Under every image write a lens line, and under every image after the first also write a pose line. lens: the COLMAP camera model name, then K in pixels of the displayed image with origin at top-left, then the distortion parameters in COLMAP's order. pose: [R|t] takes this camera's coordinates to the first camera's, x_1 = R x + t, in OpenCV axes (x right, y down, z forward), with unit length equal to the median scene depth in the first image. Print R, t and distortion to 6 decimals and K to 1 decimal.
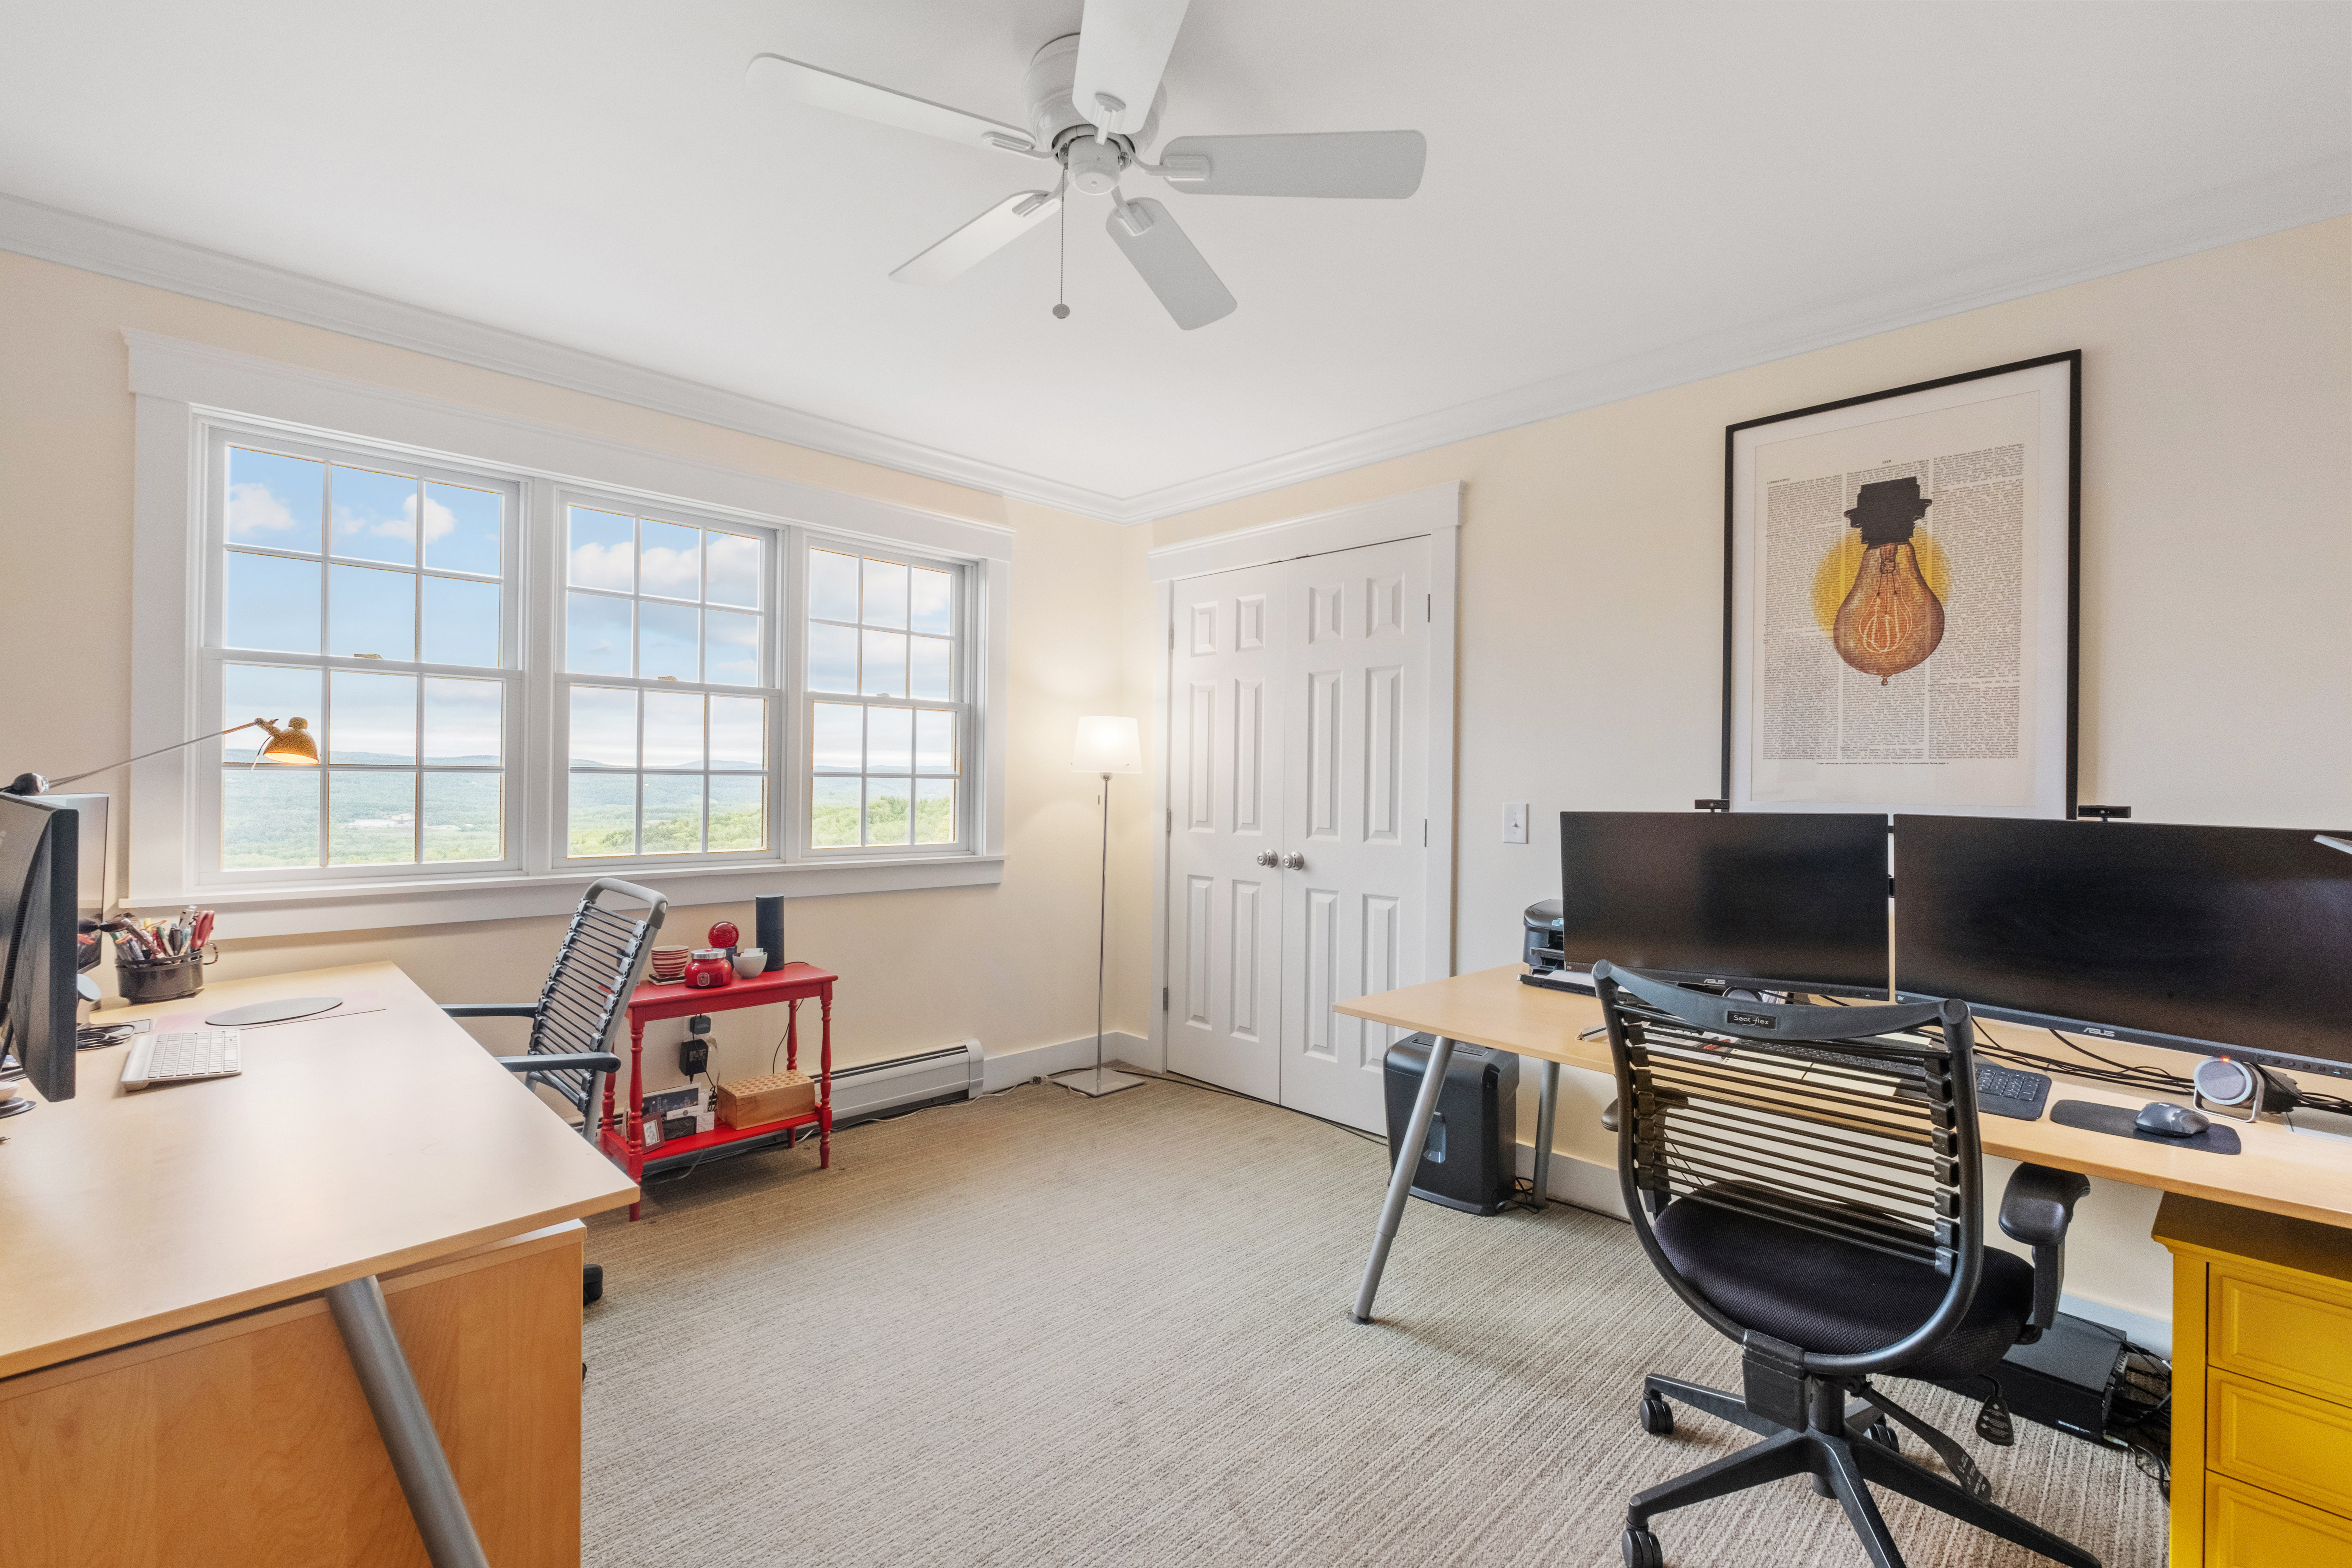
lens RADIAL K [[1031.4, 0, 1176.0], [0, 1031.4, 784.0], [0, 0, 1]] dist [-0.000726, -0.000100]
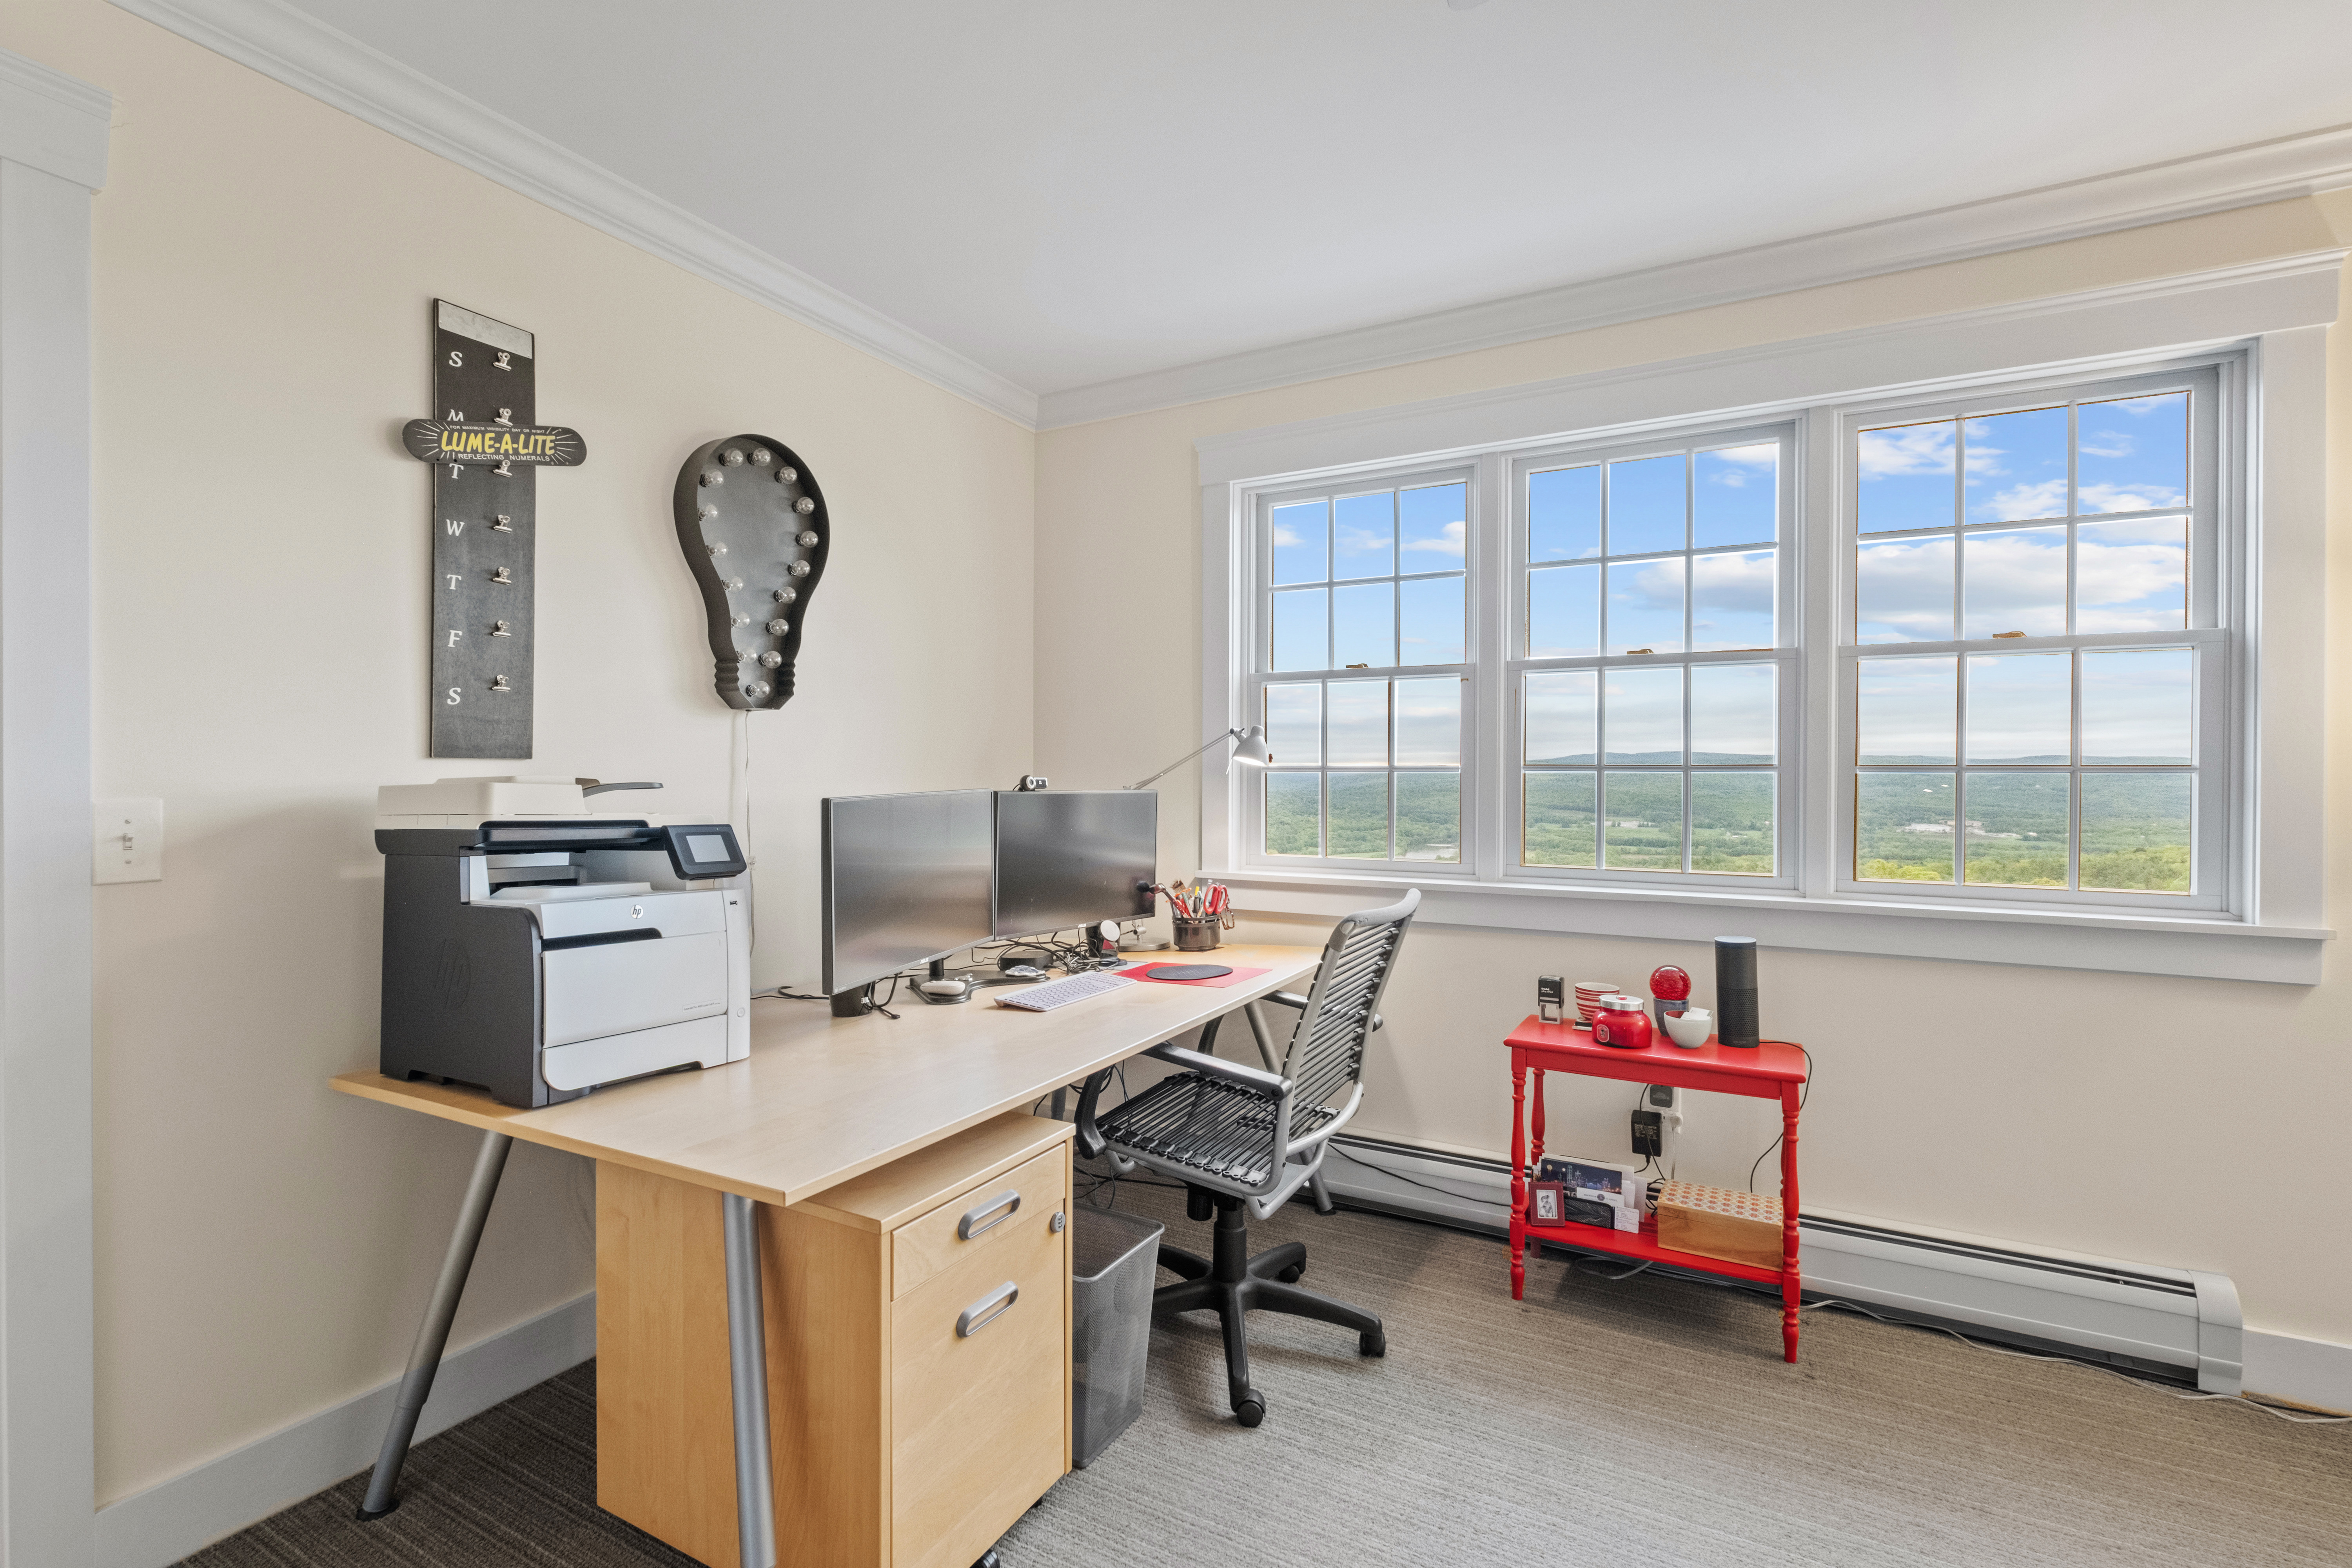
lens RADIAL K [[1081.0, 0, 1176.0], [0, 1081.0, 784.0], [0, 0, 1]] dist [0.000930, -0.000203]
pose [[0.270431, -0.002877, -0.962735, 0.222055], [-0.000696, 0.999995, -0.003184, 0.003248], [0.962739, 0.001531, 0.270427, 0.427796]]
